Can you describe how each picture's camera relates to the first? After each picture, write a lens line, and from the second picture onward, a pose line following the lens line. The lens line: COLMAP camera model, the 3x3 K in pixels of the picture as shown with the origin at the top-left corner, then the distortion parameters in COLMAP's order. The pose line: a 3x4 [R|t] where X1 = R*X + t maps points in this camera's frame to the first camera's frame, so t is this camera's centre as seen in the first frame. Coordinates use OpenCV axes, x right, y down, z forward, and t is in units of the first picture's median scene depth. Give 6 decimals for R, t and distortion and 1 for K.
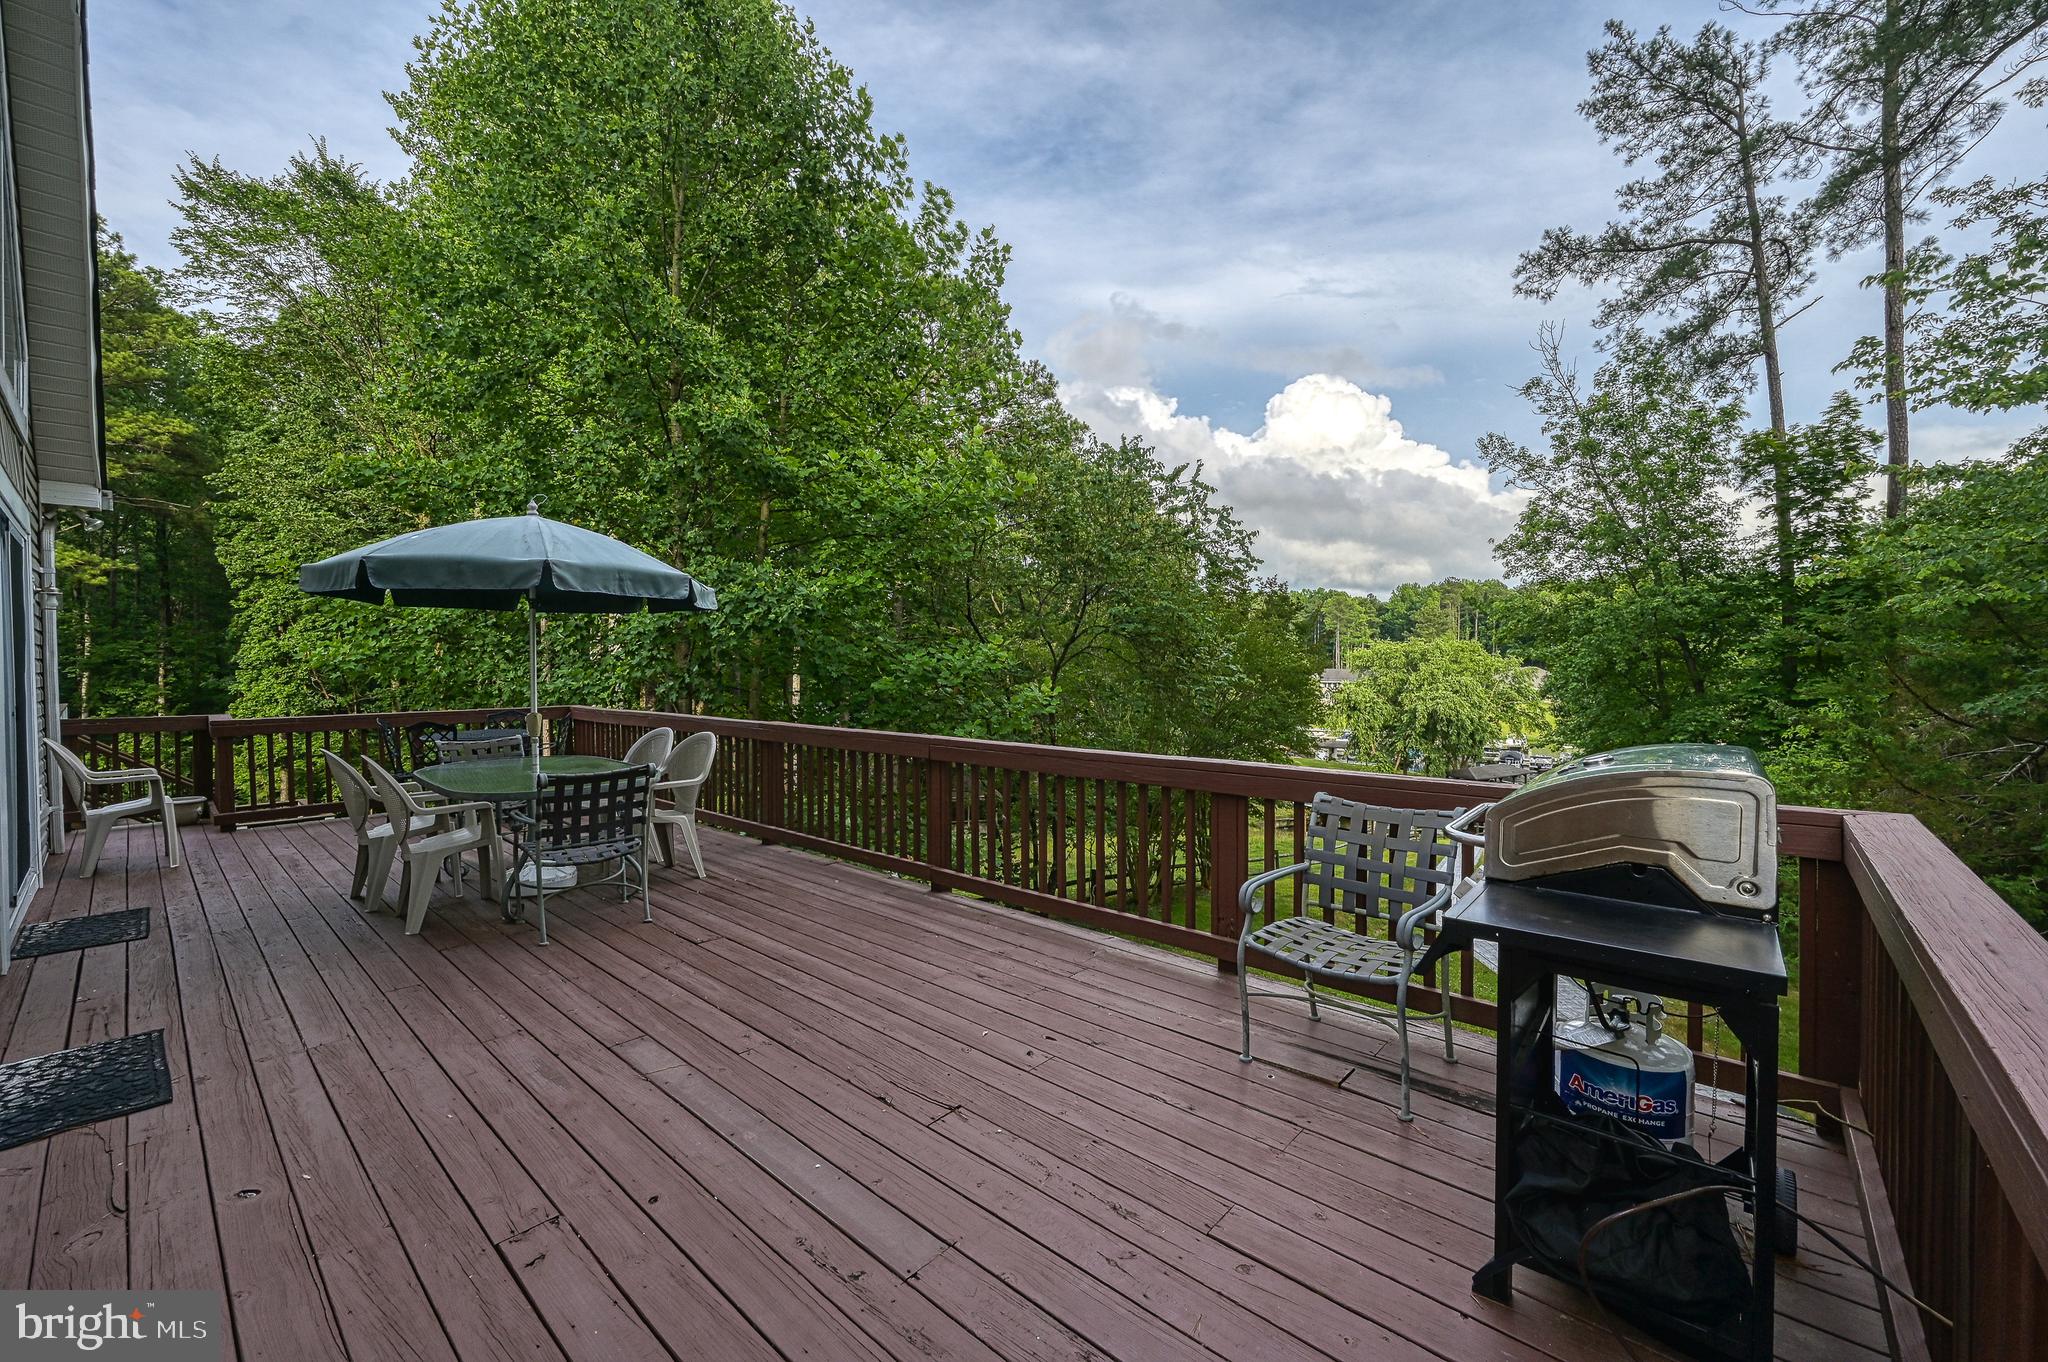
lens RADIAL K [[834.5, 0, 1018.1], [0, 834.5, 694.6], [0, 0, 1]] dist [0.001329, -0.000187]
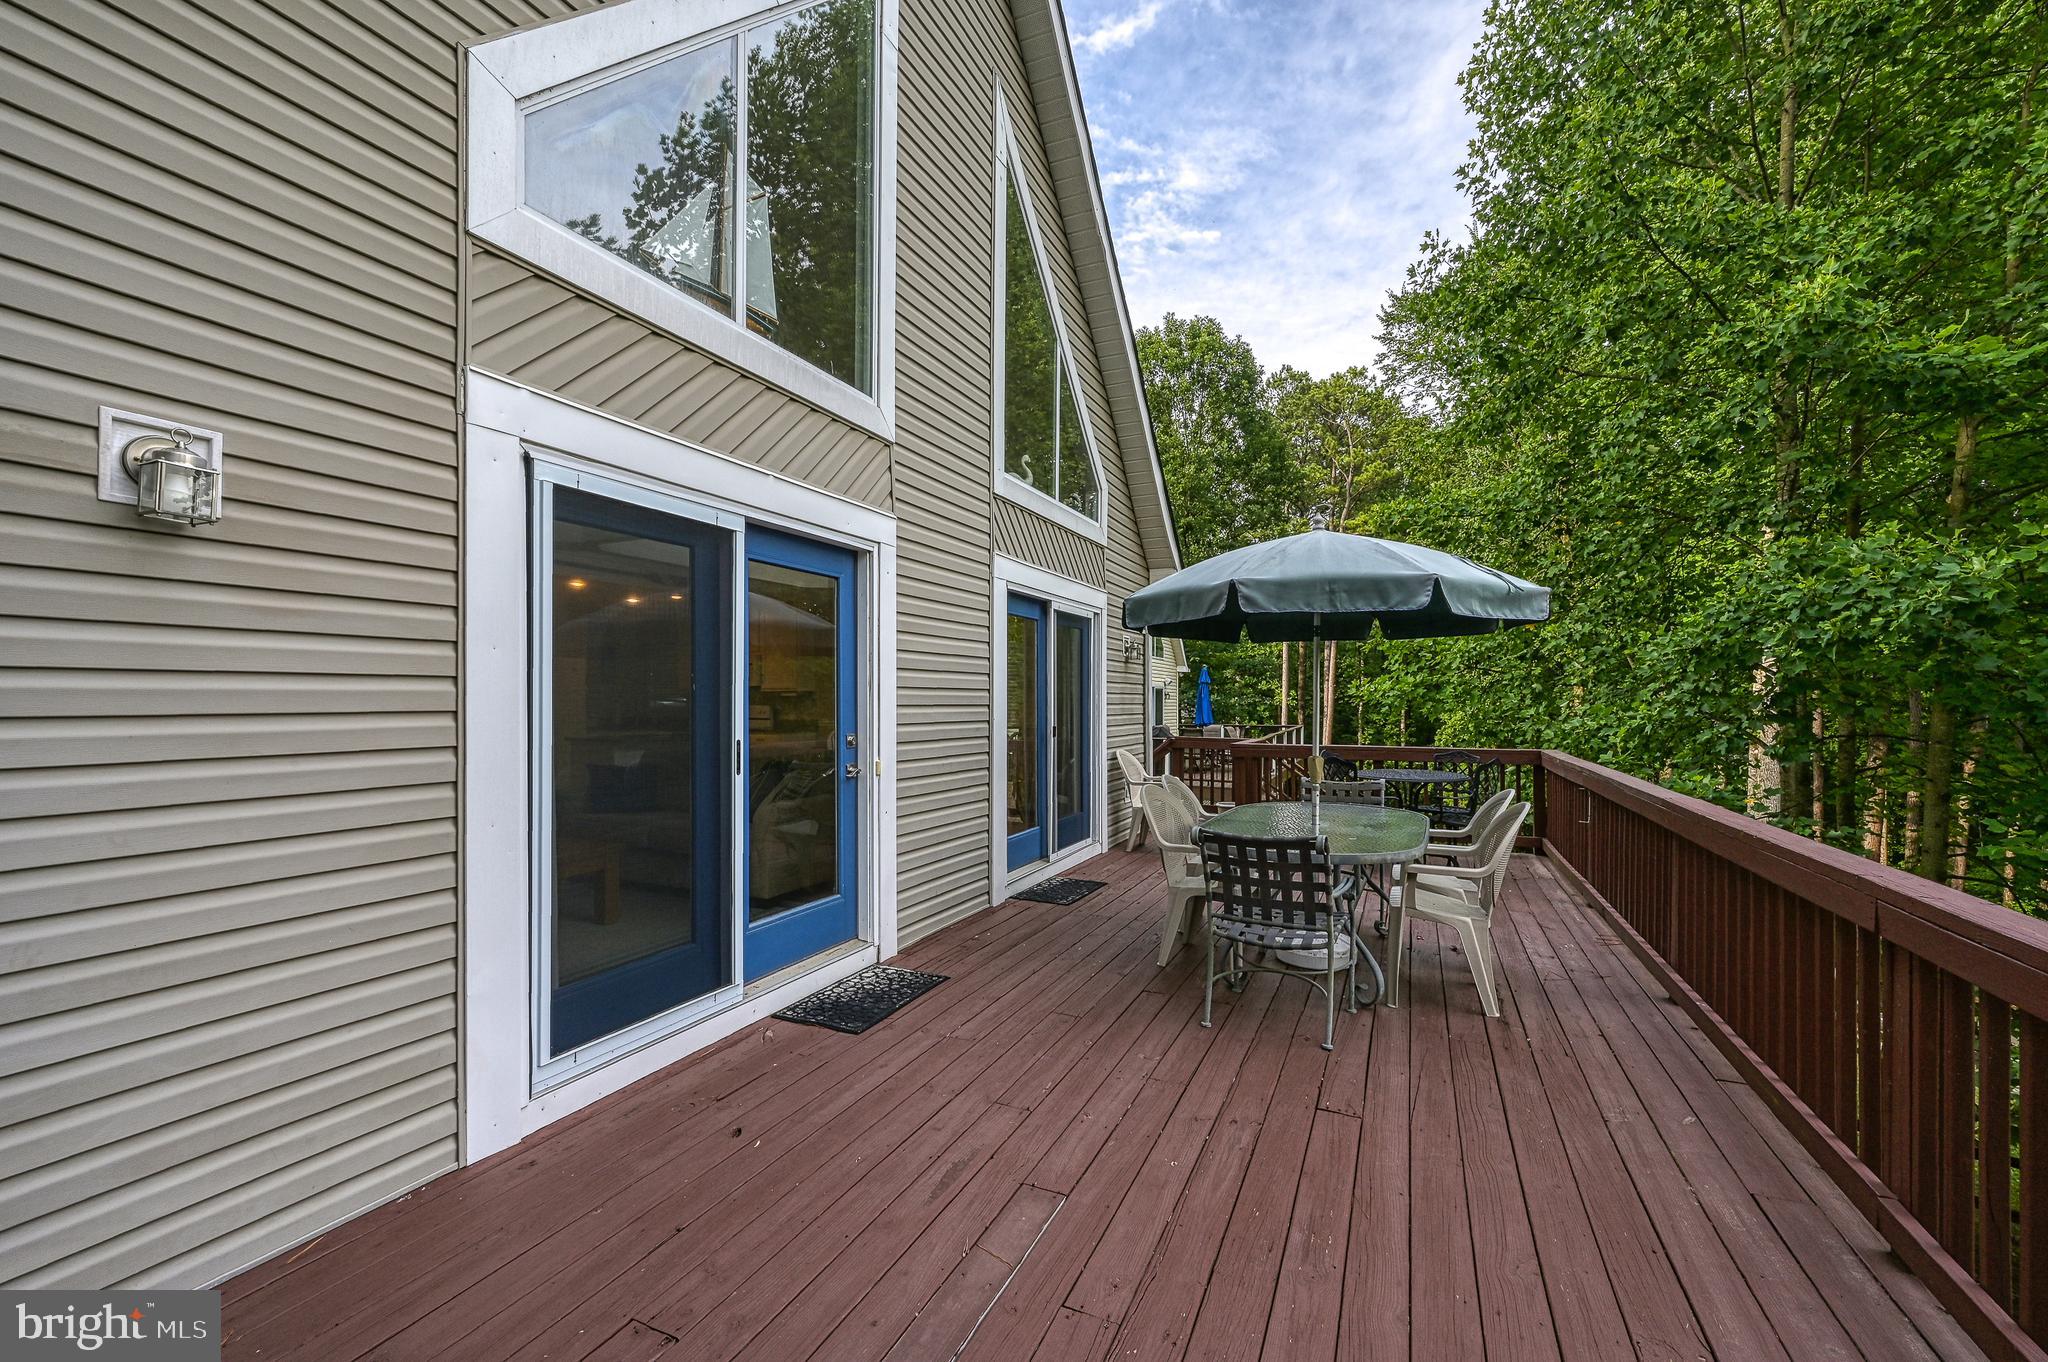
lens RADIAL K [[834.5, 0, 1018.1], [0, 834.5, 694.6], [0, 0, 1]] dist [0.001329, -0.000187]
pose [[0.295910, 0.000510, -0.955216, 0.105283], [-0.039143, 0.999166, -0.011592, -0.012844], [0.954413, 0.040820, 0.295683, 0.291143]]
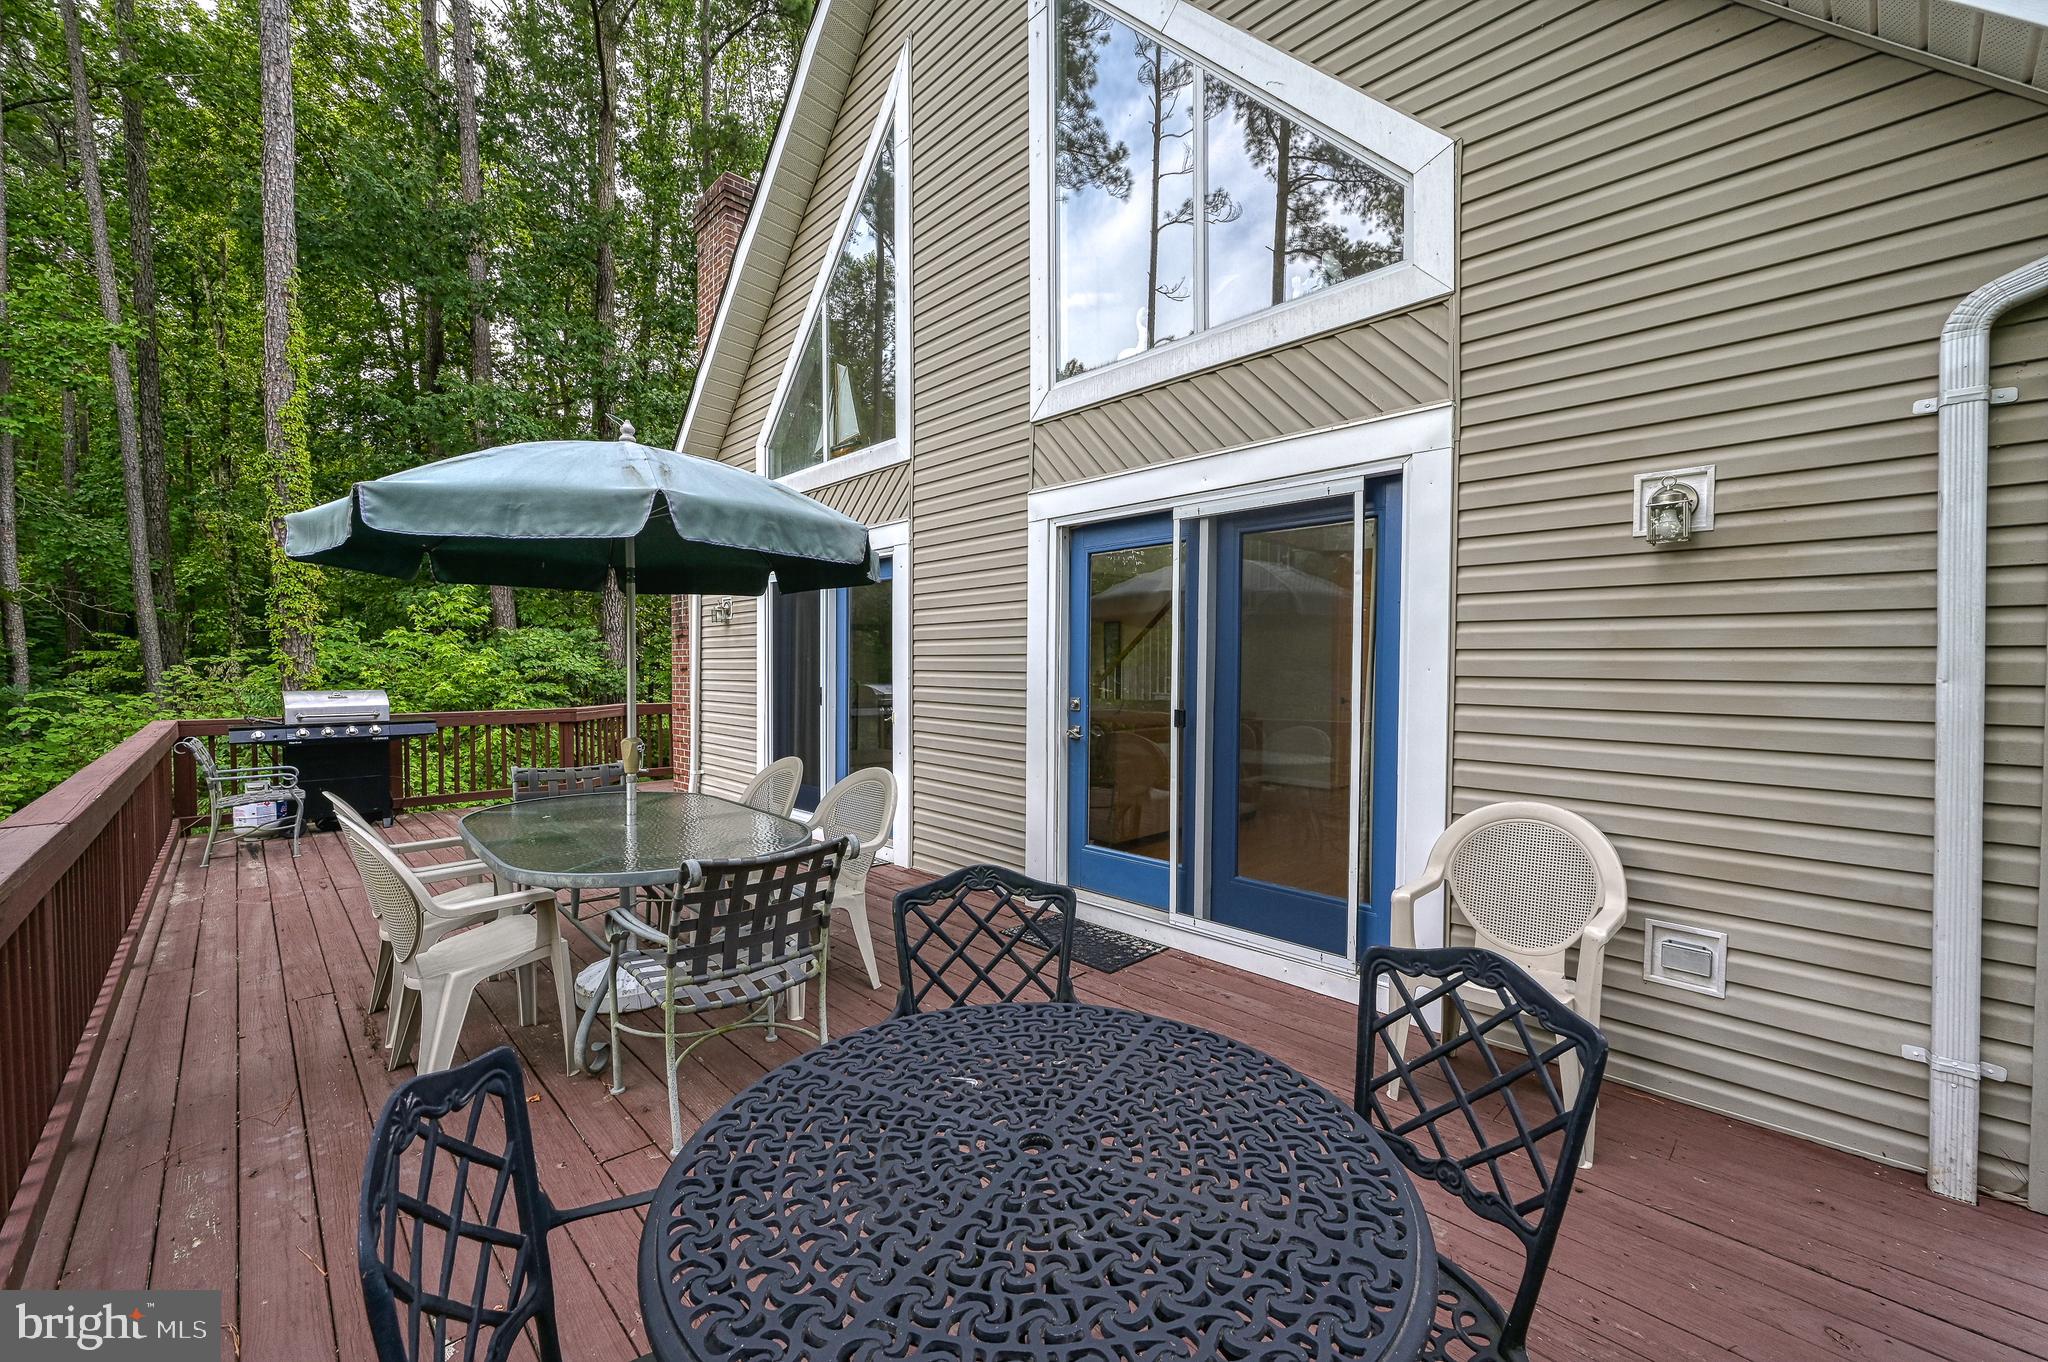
lens RADIAL K [[834.5, 0, 1018.1], [0, 834.5, 694.6], [0, 0, 1]] dist [0.001329, -0.000187]
pose [[-0.996707, -0.019099, 0.078808, -0.609887], [-0.015540, 0.998842, 0.045532, -0.033926], [-0.079587, 0.044157, -0.995849, 1.070477]]
